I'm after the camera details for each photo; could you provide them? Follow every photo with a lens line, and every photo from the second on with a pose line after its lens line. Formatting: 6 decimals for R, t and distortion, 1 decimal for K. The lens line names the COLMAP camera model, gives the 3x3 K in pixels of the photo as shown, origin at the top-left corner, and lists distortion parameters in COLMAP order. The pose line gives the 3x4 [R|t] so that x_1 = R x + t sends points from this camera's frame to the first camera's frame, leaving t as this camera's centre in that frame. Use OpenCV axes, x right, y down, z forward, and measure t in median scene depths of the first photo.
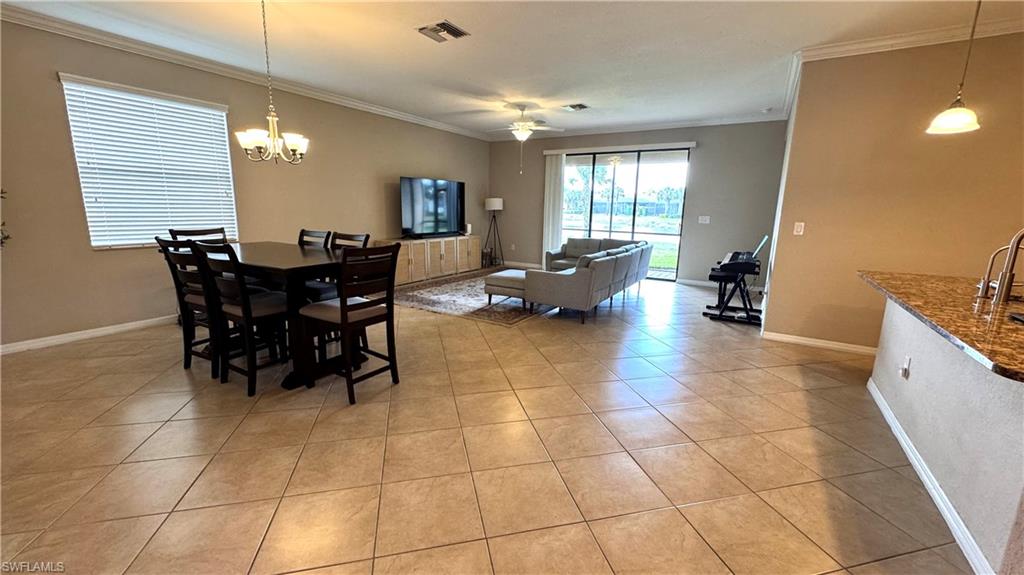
lens RADIAL K [[408.5, 0, 511.6], [0, 408.5, 285.9], [0, 0, 1]] dist [-0.009501, -0.000111]
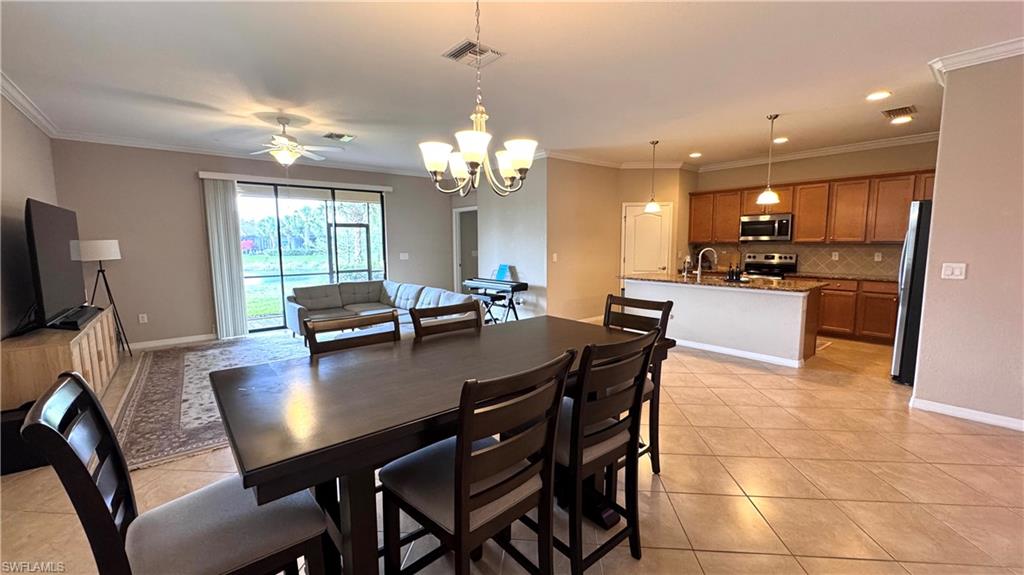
lens RADIAL K [[408.5, 0, 510.2], [0, 408.5, 292.4], [0, 0, 1]] dist [-0.009501, -0.000111]
pose [[0.331005, -0.136730, 0.933670, -0.478546], [0.196282, 0.977781, 0.073603, -0.087856], [-0.922989, 0.158900, 0.350488, 0.339692]]
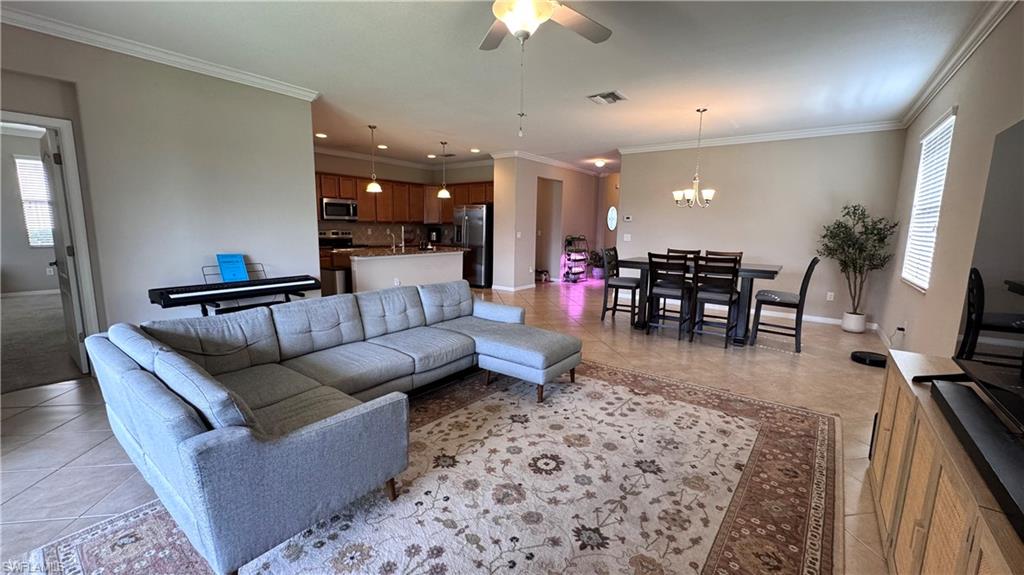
lens RADIAL K [[408.5, 0, 510.8], [0, 408.5, 291.0], [0, 0, 1]] dist [-0.009501, -0.000111]
pose [[-0.994156, -0.053386, 0.093831, -0.013437], [-0.017526, 0.937449, 0.347682, -0.233811], [-0.106523, 0.344006, -0.932906, 1.163602]]
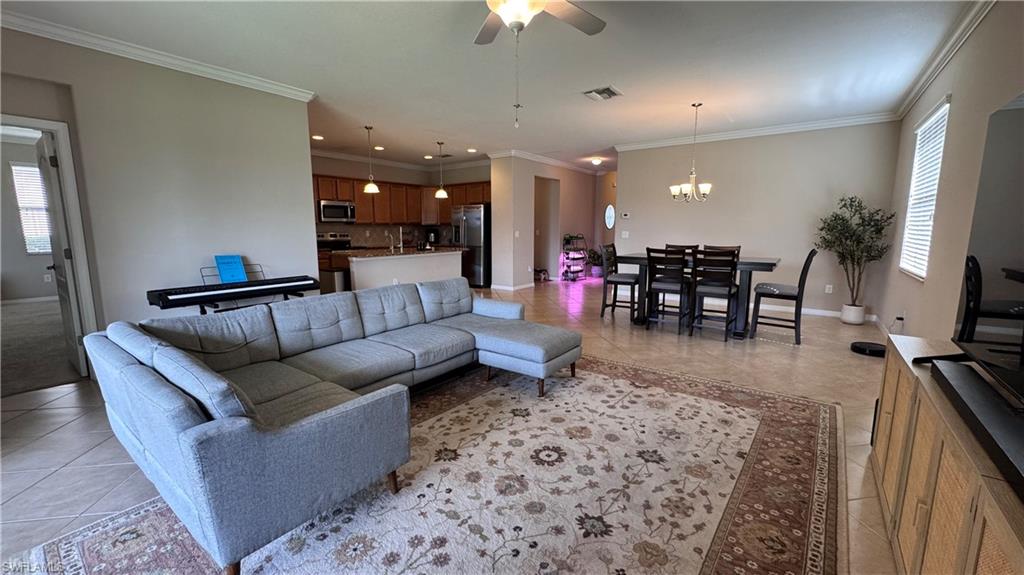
lens RADIAL K [[408.5, 0, 510.9], [0, 408.5, 291.3], [0, 0, 1]] dist [-0.009501, -0.000111]
pose [[-0.995158, -0.035418, 0.091686, -0.013915], [-0.001773, 0.939138, 0.343536, -0.226567], [-0.098273, 0.341710, -0.934653, 1.166186]]
